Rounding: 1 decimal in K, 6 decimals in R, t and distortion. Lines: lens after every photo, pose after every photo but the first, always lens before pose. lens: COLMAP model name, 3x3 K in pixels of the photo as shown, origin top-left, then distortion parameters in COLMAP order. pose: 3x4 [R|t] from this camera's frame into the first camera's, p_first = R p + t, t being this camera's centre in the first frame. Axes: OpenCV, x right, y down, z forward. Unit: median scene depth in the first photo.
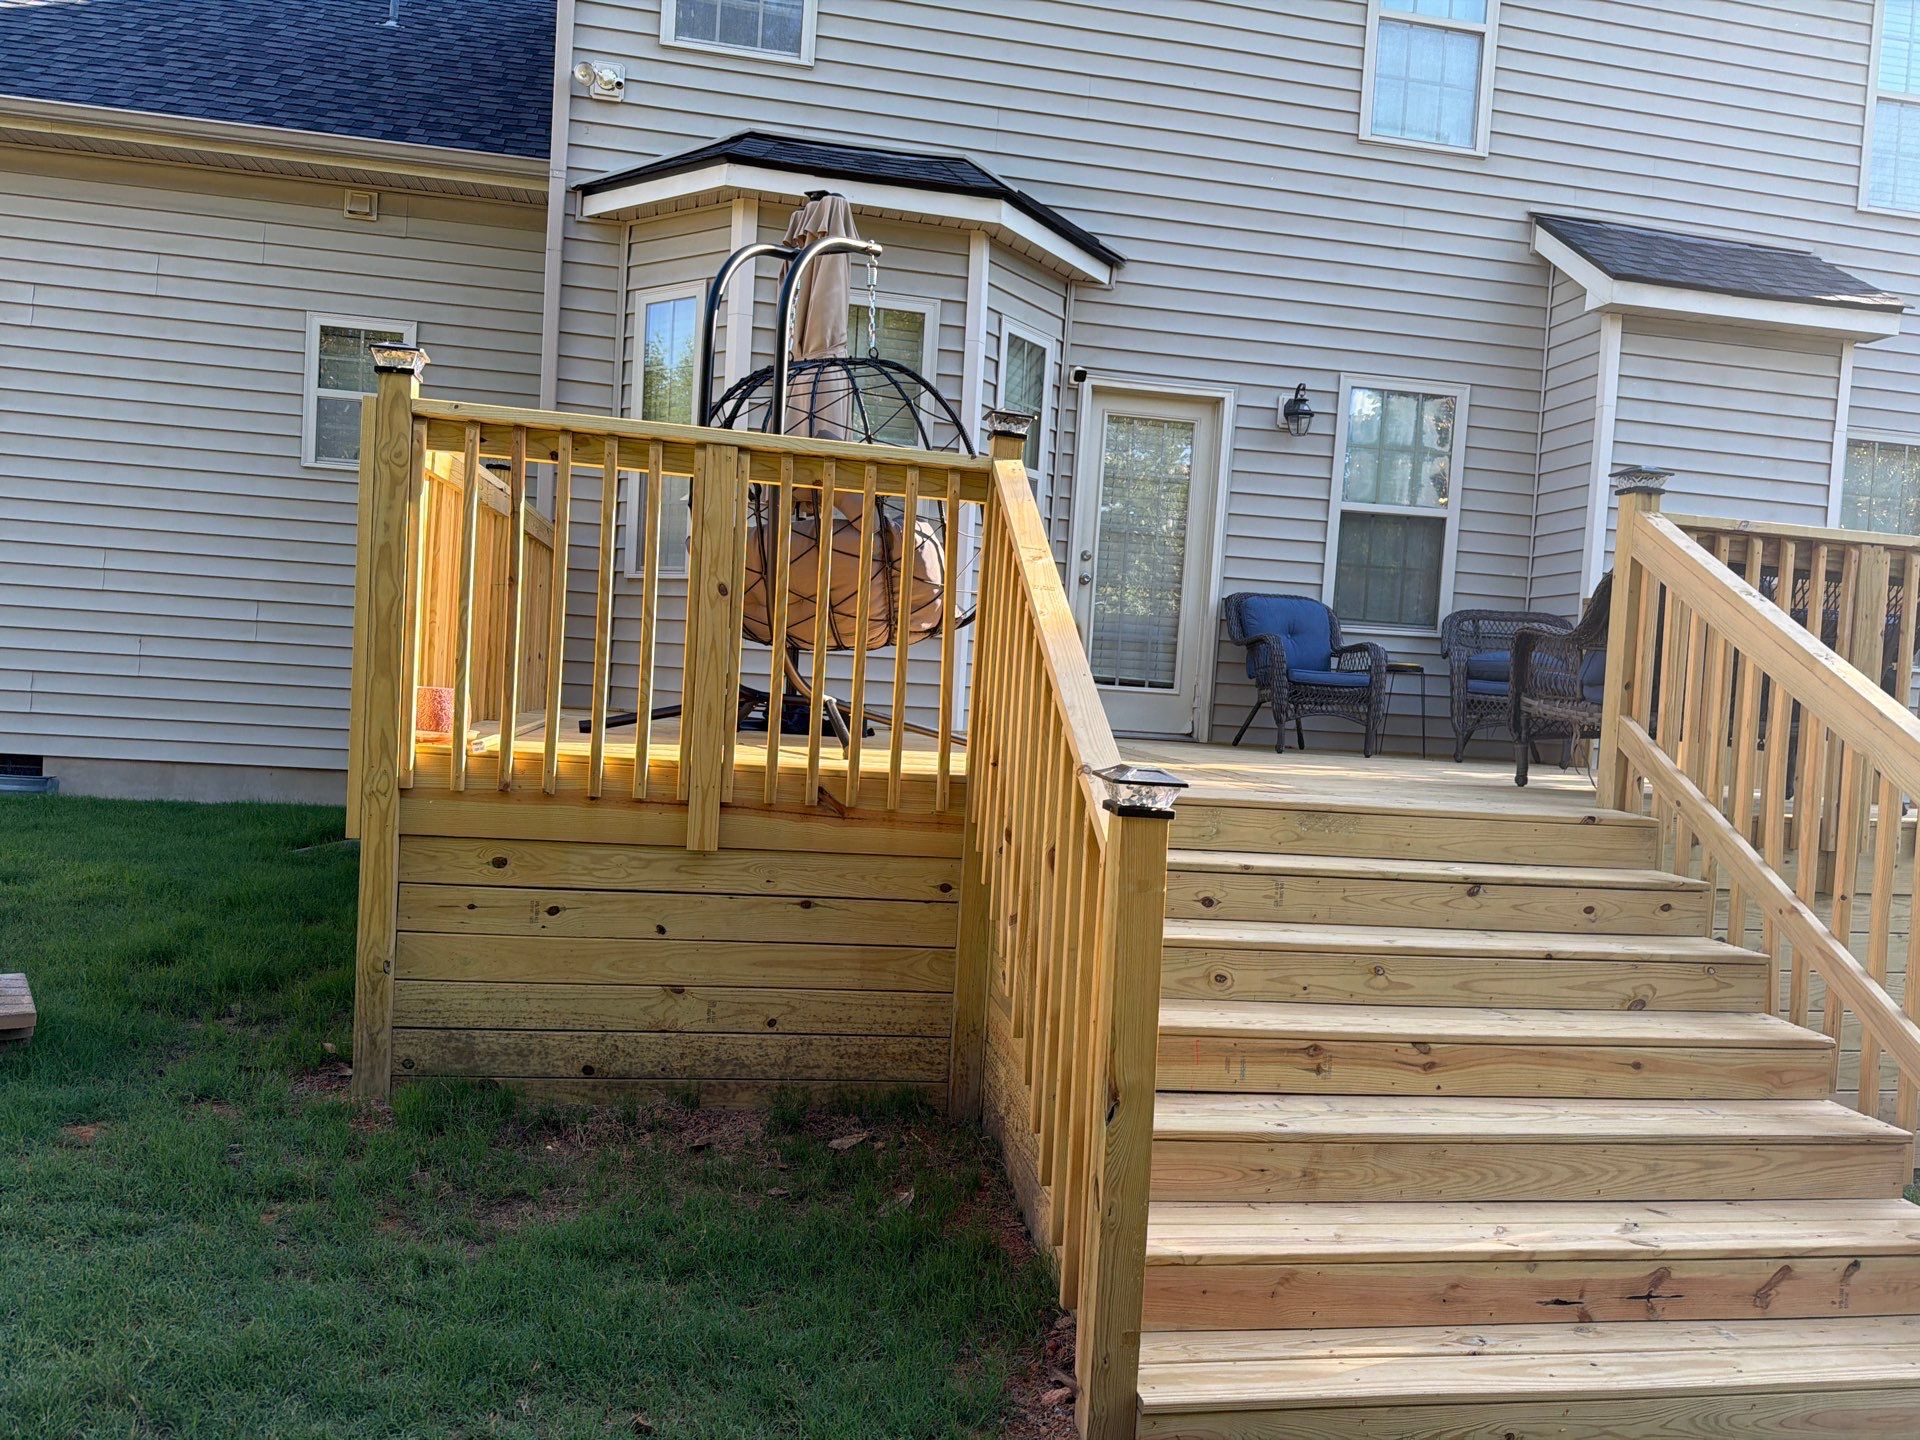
lens RADIAL K [[1341.0, 0, 964.2], [0, 1341.0, 729.0], [0, 0, 1]] dist [0.070937, -0.097569]
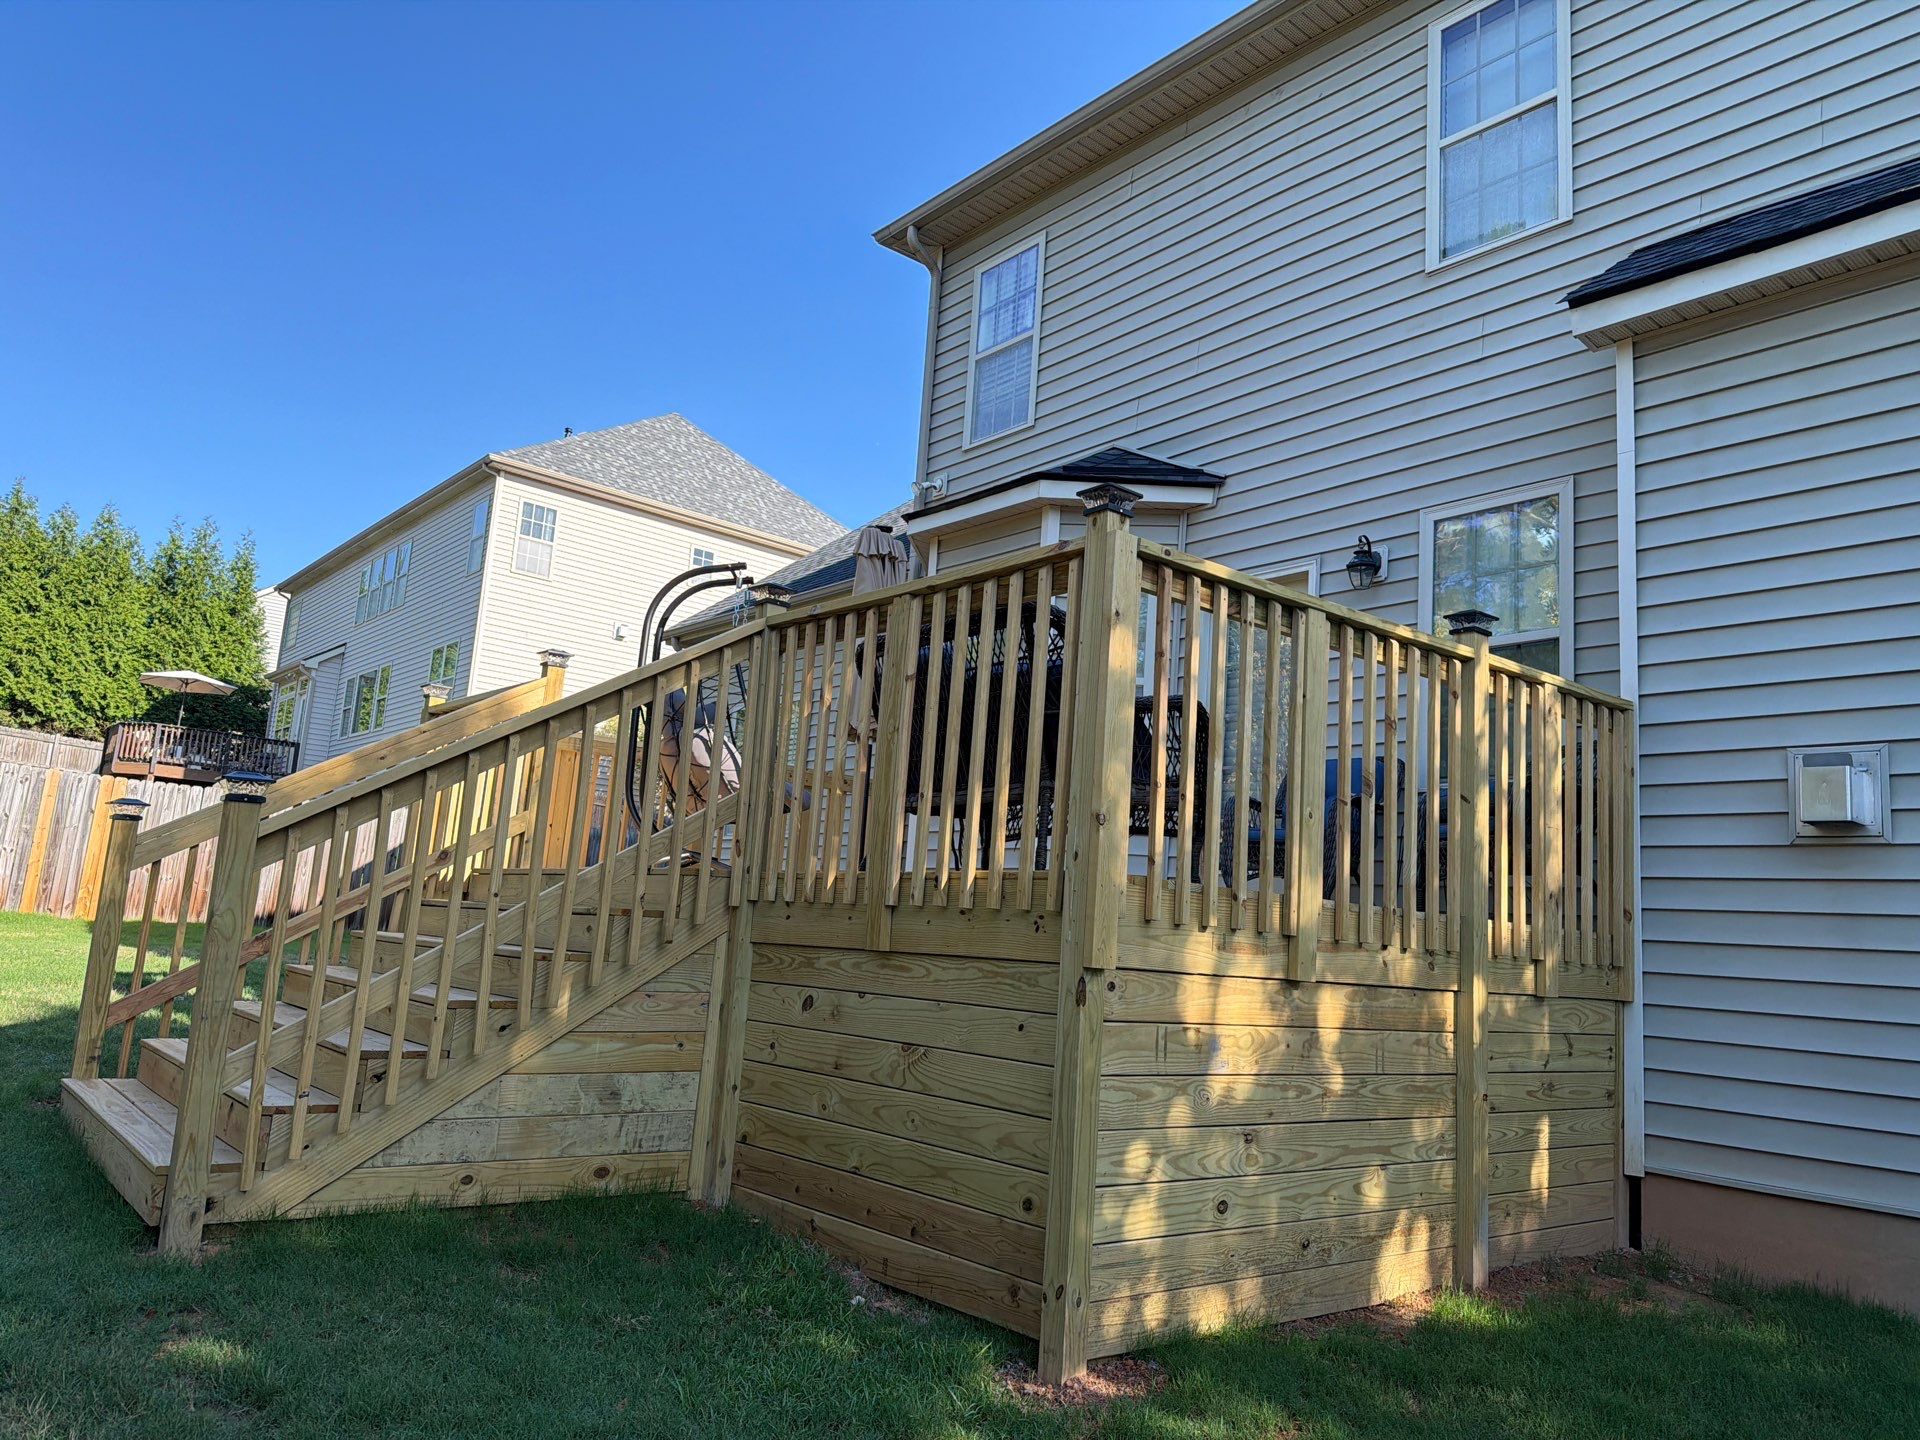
lens RADIAL K [[1341.0, 0, 978.0], [0, 1341.0, 703.6], [0, 0, 1]] dist [0.070937, -0.097569]
pose [[0.506668, -0.179832, -0.843178, 1.897050], [-0.067793, 0.966665, -0.246906, 0.229755], [0.859472, 0.182261, 0.477587, 0.736653]]
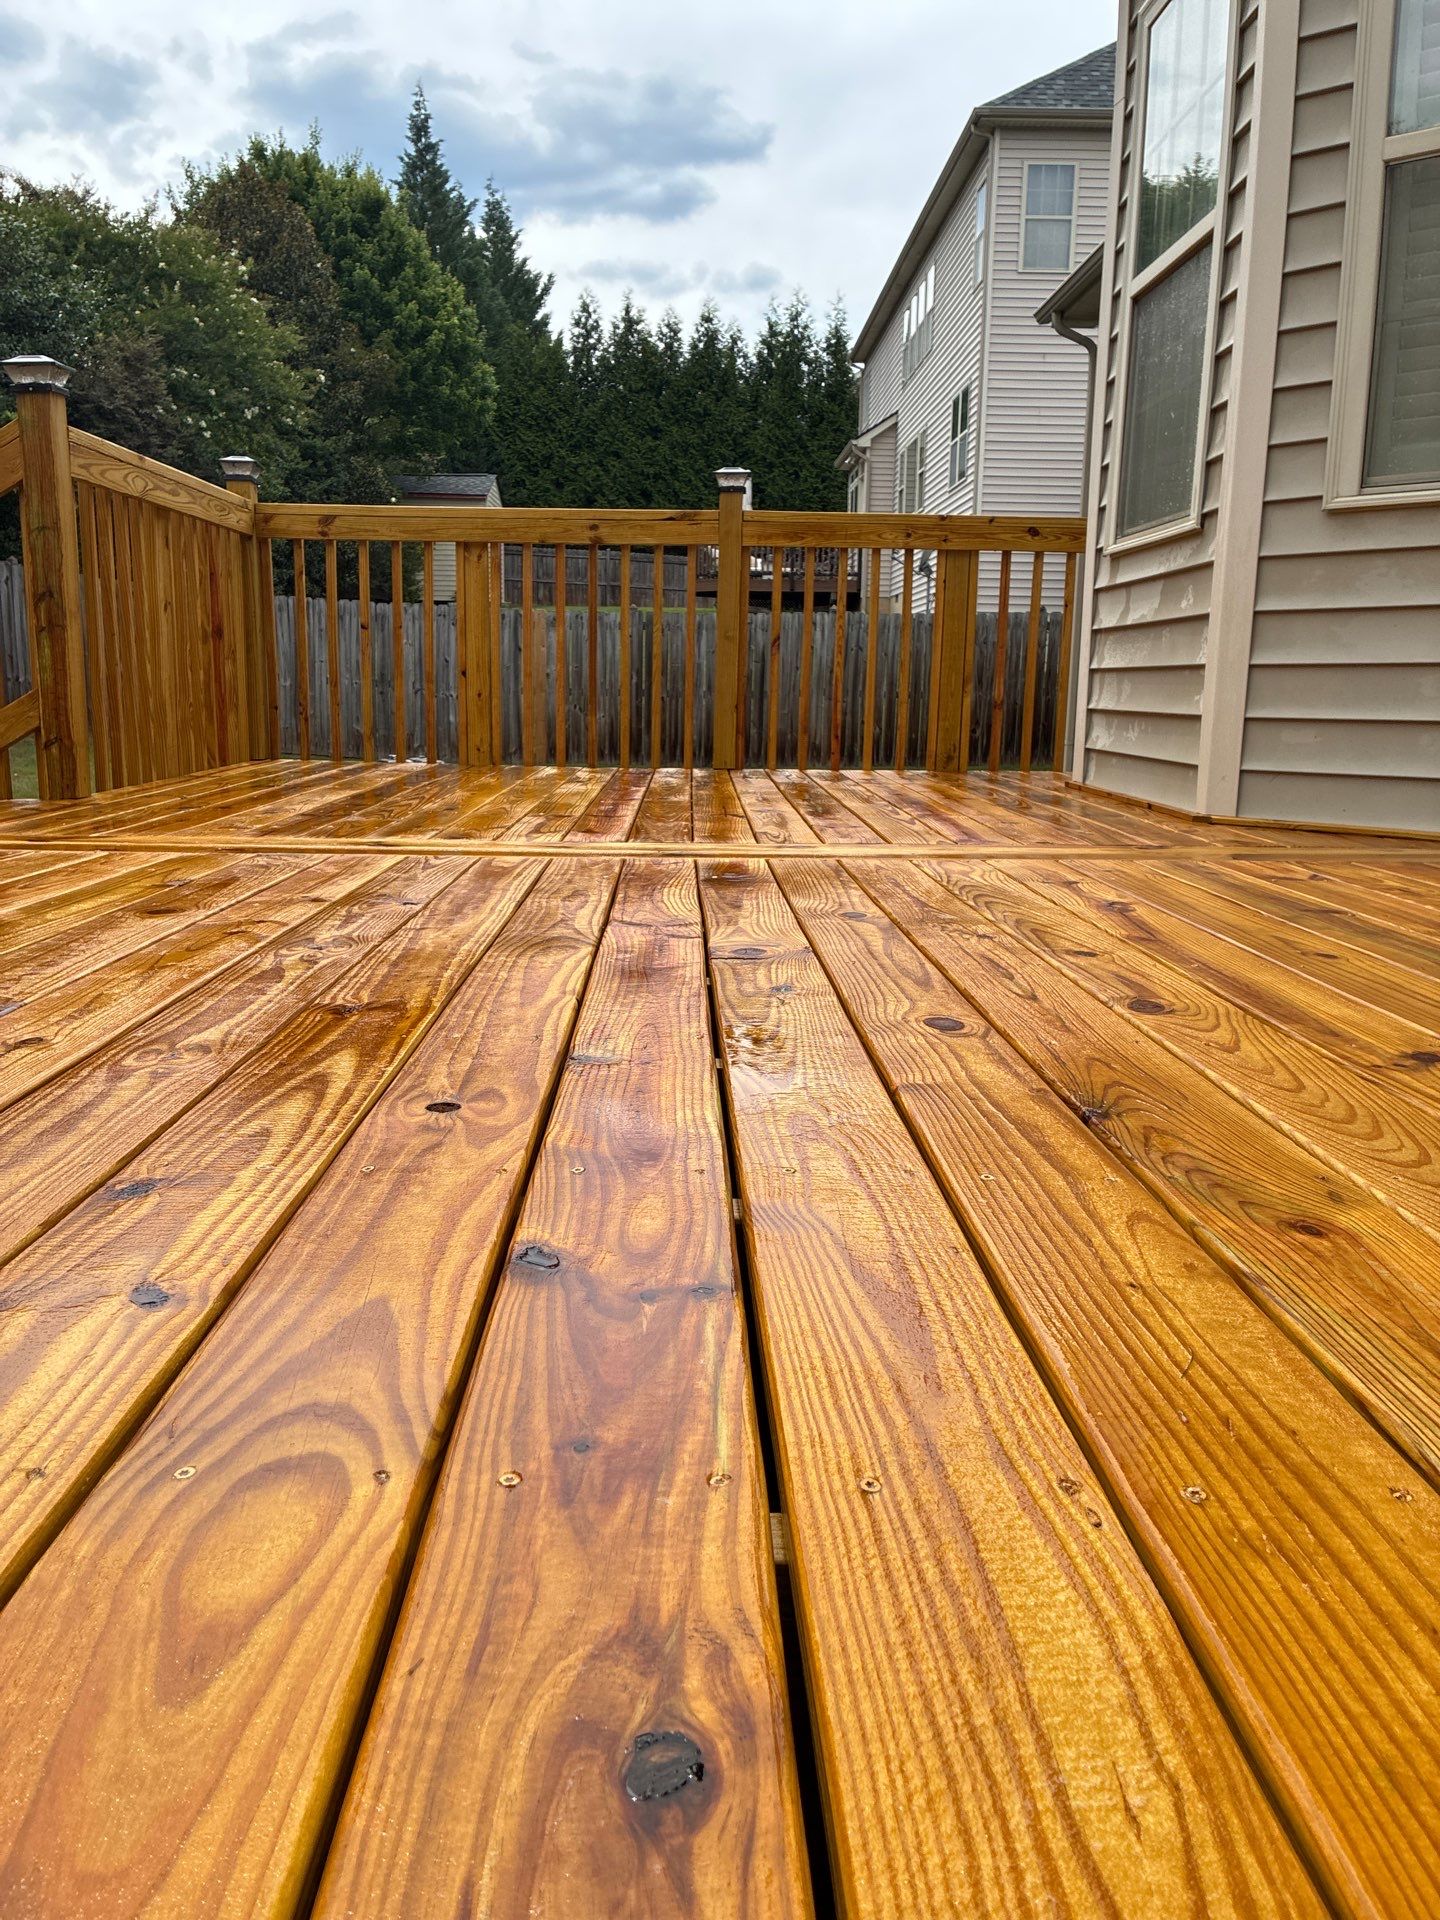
lens RADIAL K [[1462.0, 0, 709.9], [0, 1462.0, 936.9], [0, 0, 1]] dist [0.045693, -0.043471]
pose [[-0.155950, 0.103939, -0.982281, 0.988103], [-0.059113, 0.991684, 0.114319, -0.012967], [0.985994, 0.075894, -0.148509, 1.765401]]
